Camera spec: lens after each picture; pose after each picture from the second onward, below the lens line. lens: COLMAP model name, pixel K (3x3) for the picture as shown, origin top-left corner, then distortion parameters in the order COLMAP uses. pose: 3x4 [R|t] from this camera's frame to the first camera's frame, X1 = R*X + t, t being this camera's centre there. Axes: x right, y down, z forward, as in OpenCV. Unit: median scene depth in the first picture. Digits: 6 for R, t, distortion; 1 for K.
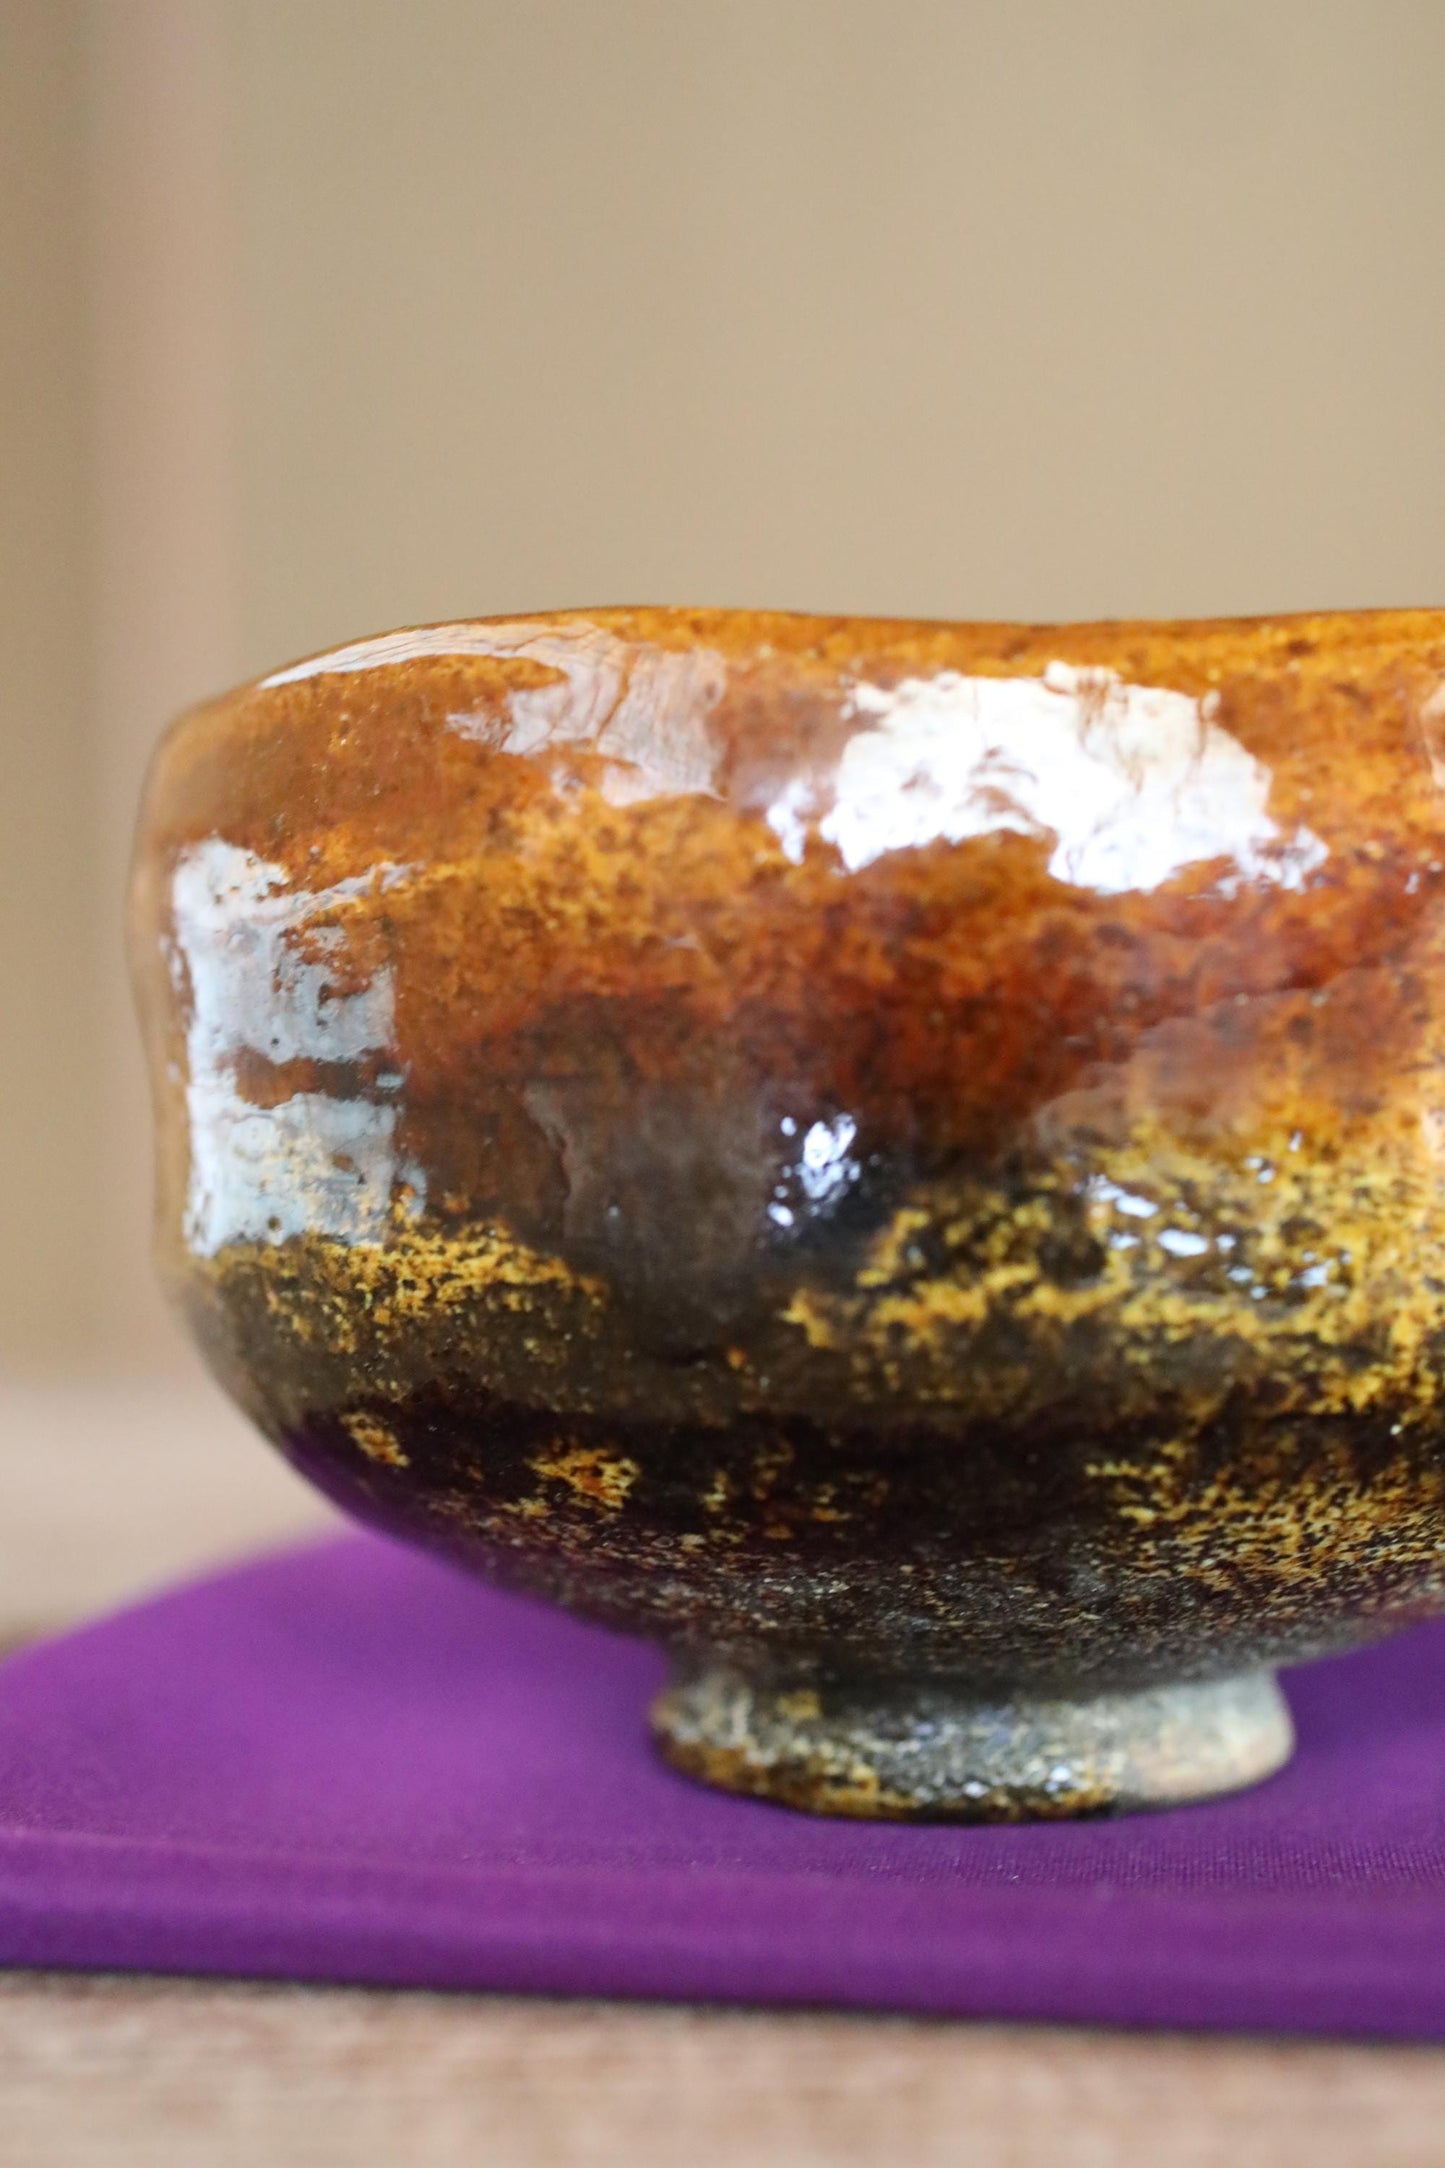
lens RADIAL K [[3621.0, 0, 734.9], [0, 3621.0, 1073.8], [0, 0, 1]] dist [0.021726, 0.000000]
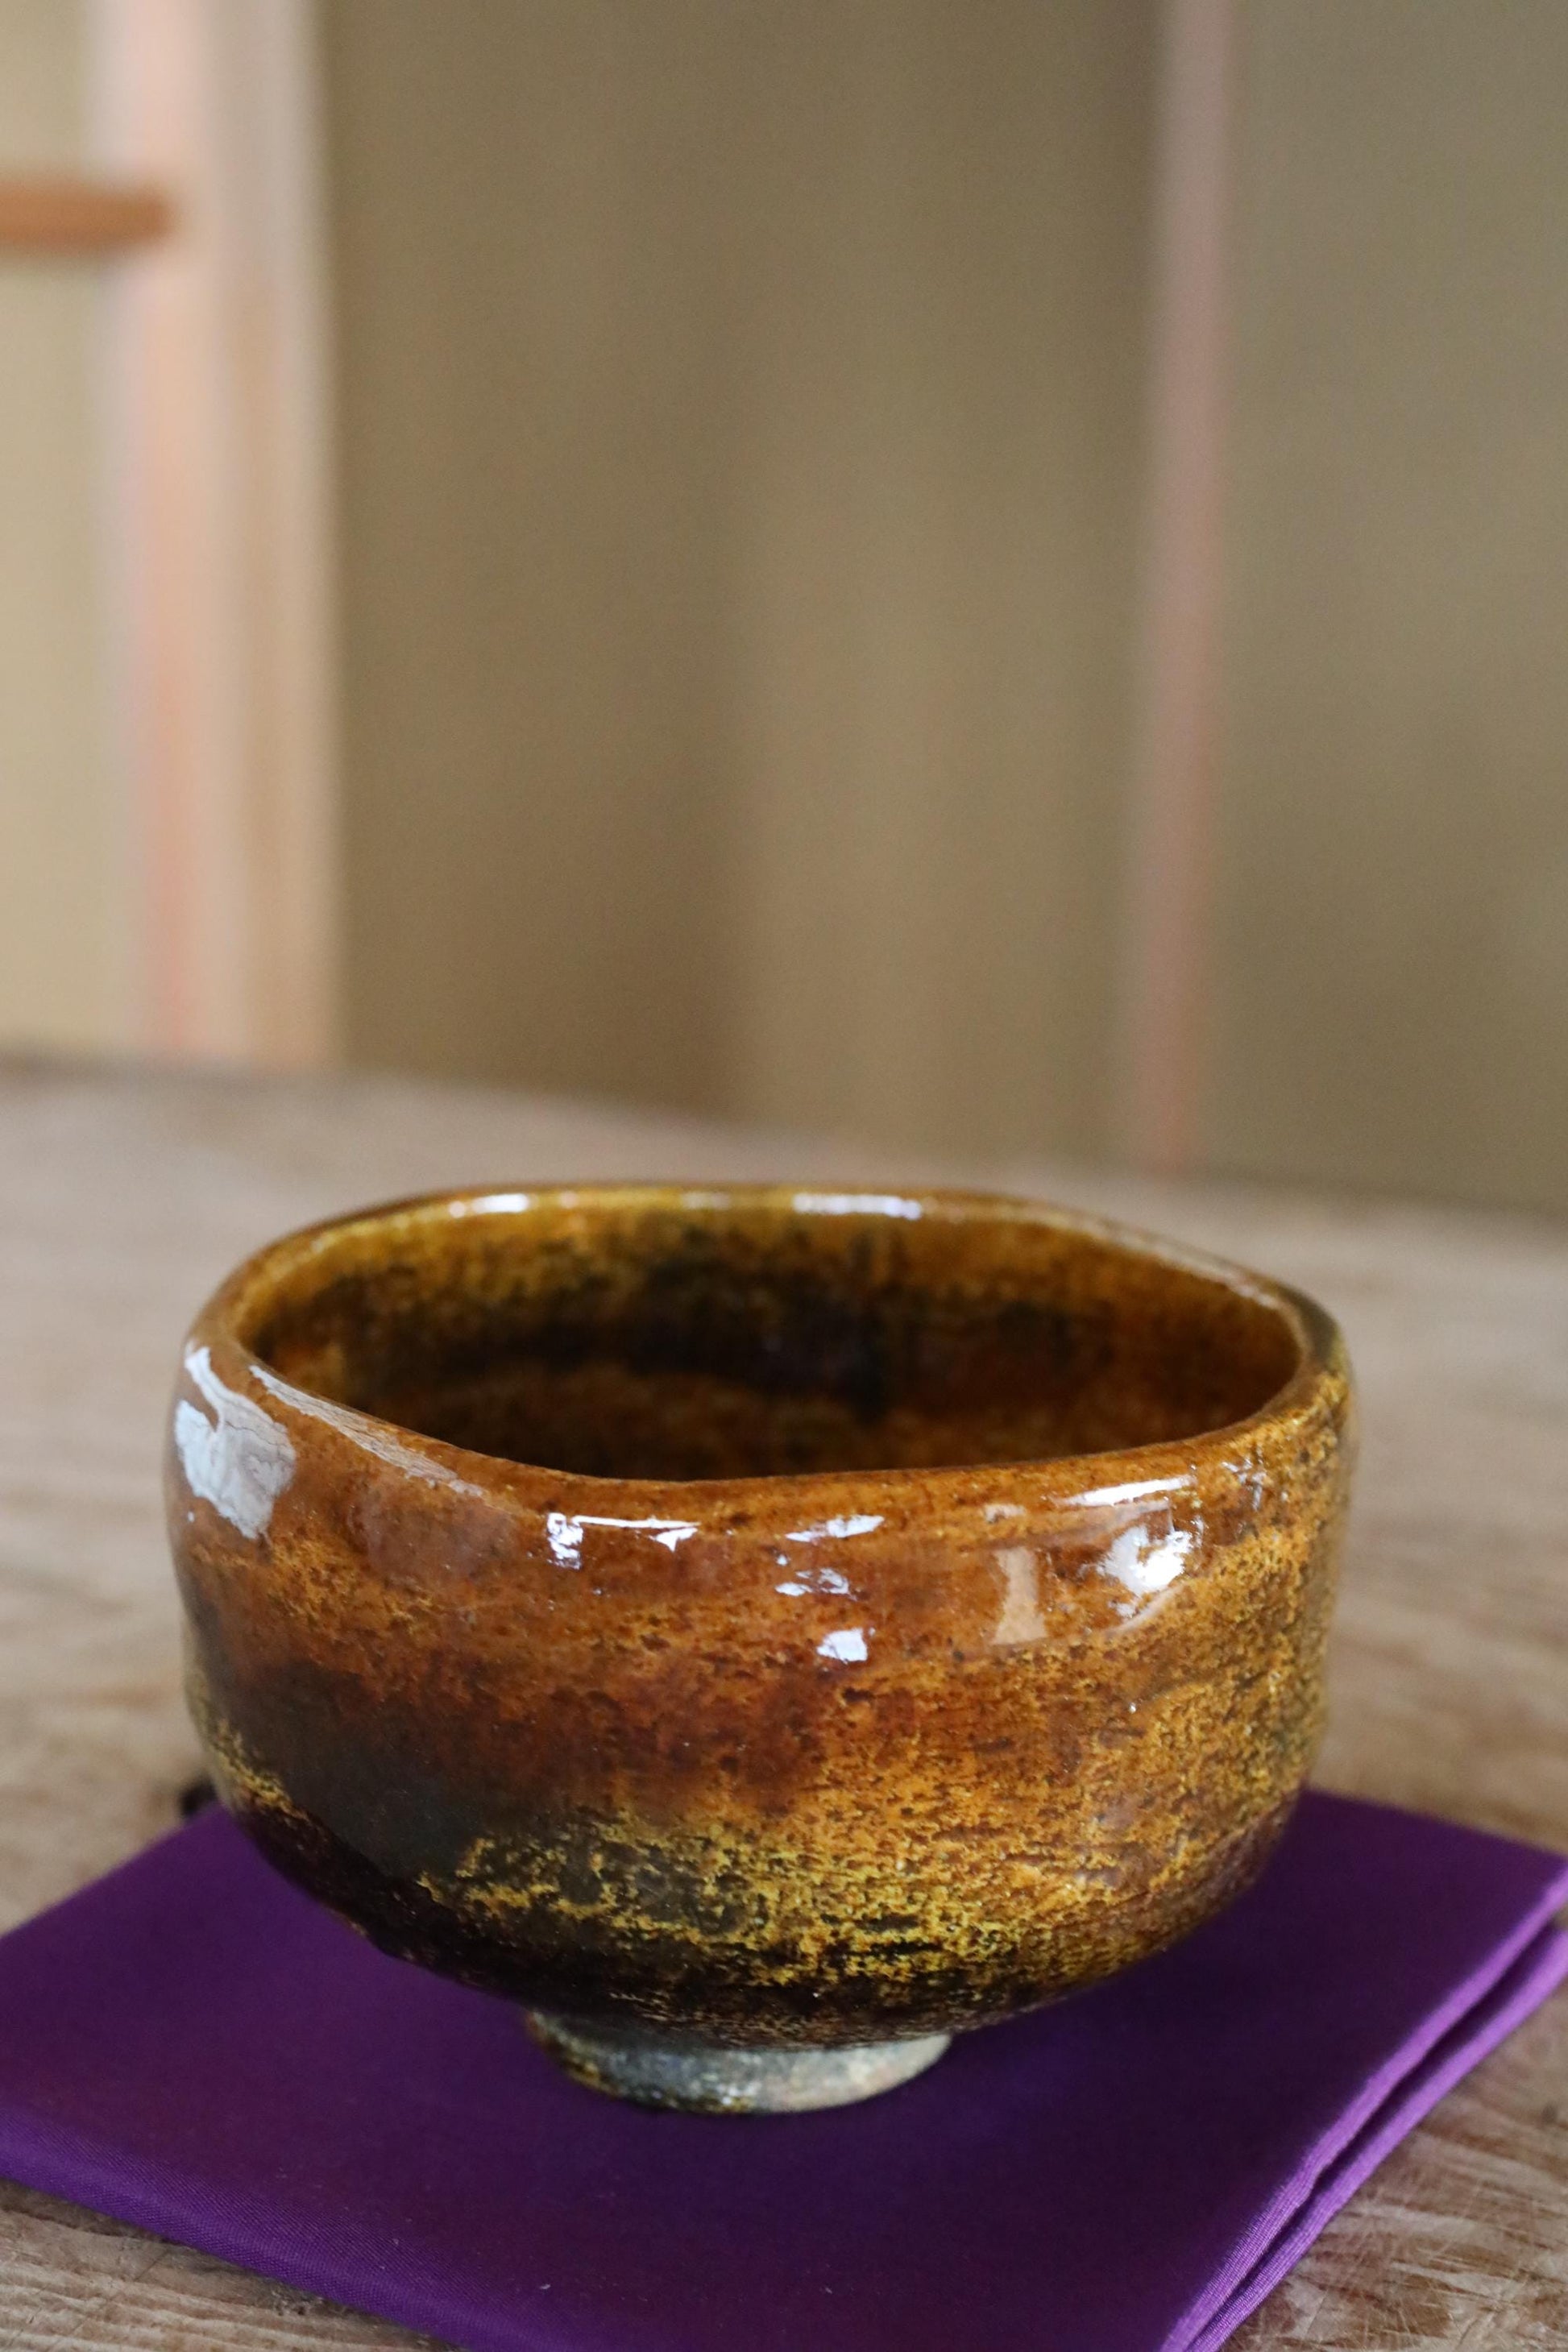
lens RADIAL K [[3704.8, 0, 775.1], [0, 3704.8, 1207.0], [0, 0, 1]] dist [0.032761, 0.000000]
pose [[0.950778, 0.100847, -0.293003, 0.595379], [-0.025308, 0.967673, 0.250934, -0.615900], [0.308837, -0.231167, 0.922595, -0.358211]]
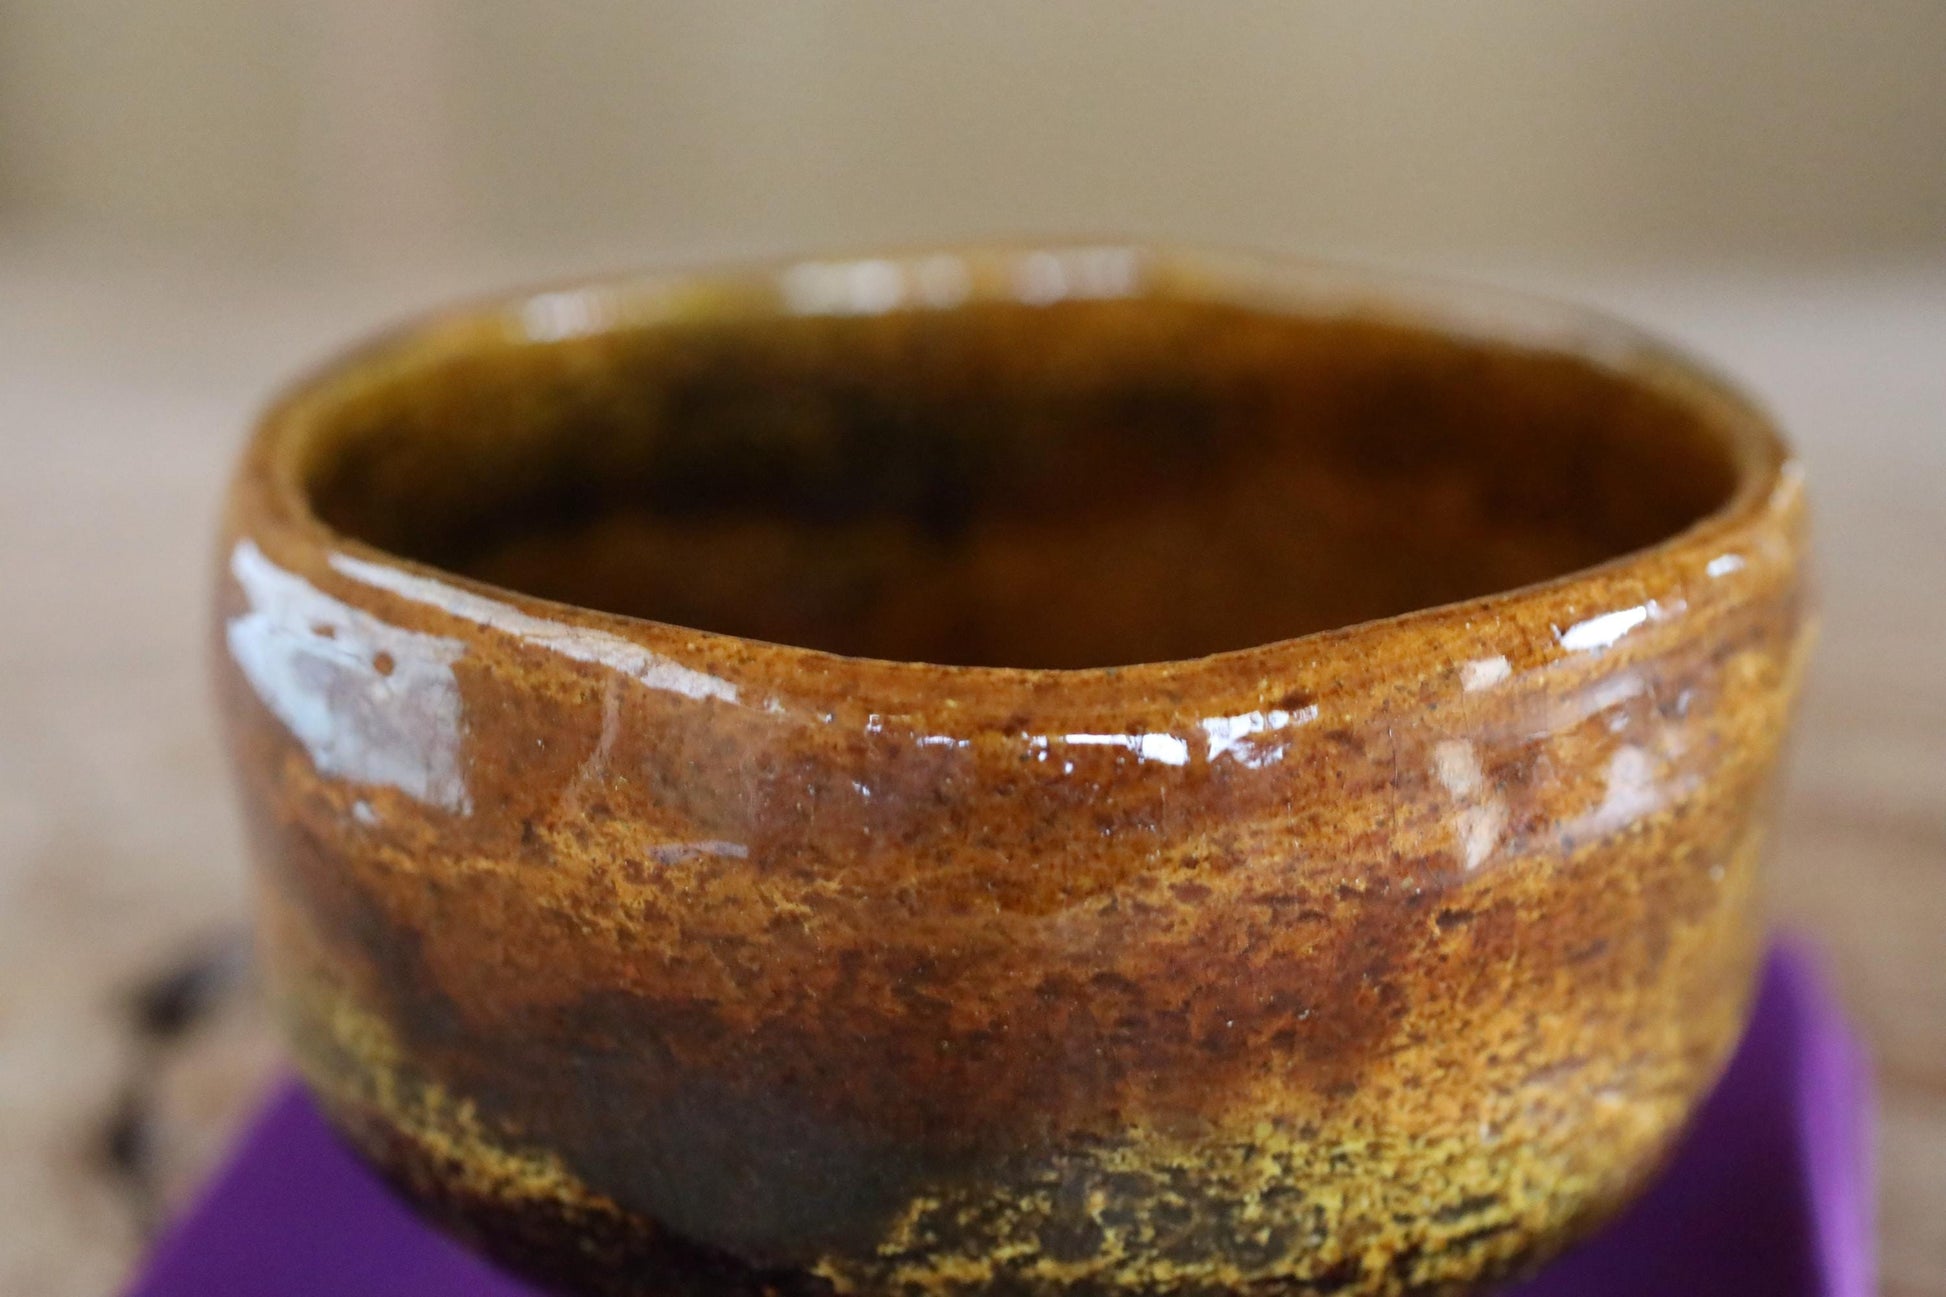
lens RADIAL K [[3250.2, 0, 975.5], [0, 3250.2, 655.8], [0, 0, 1]] dist [0.021726, 0.000000]
pose [[0.999829, -0.010717, 0.015100, 0.050238], [0.004907, 0.939679, 0.342022, -0.444848], [-0.017855, -0.341889, 0.939571, 0.131238]]
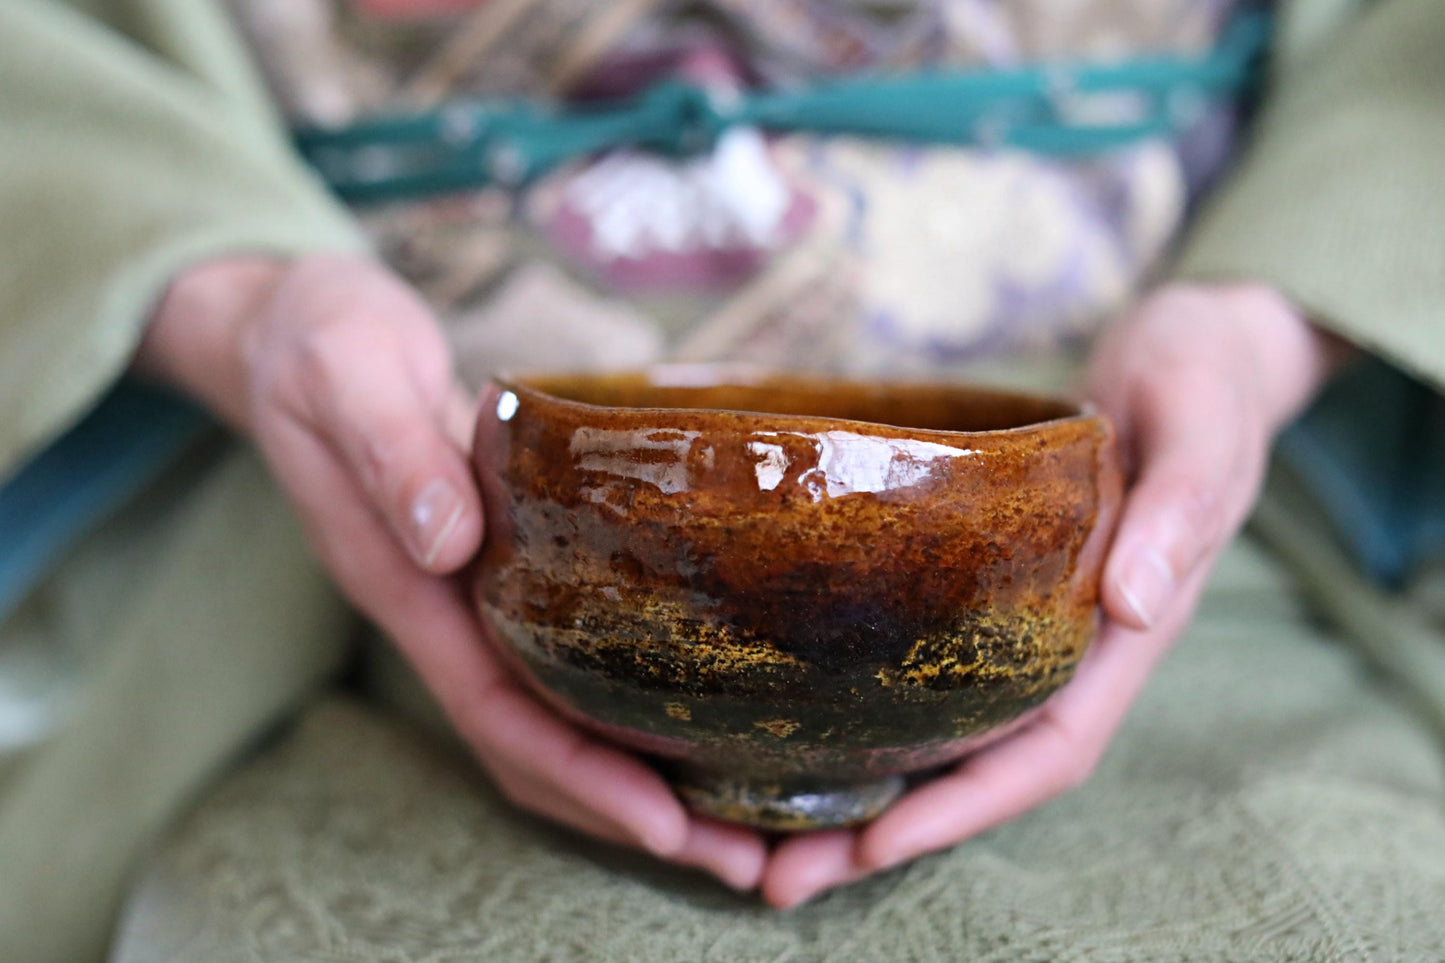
lens RADIAL K [[2288.8, 0, 724.8], [0, 2288.8, 481.5], [0, 0, 1]] dist [-0.126915, 0.000000]
pose [[0.884542, -0.006065, 0.466421, -0.914755], [-0.061884, 0.989551, 0.130227, -0.306650], [-0.462338, -0.144056, 0.874924, -0.481306]]
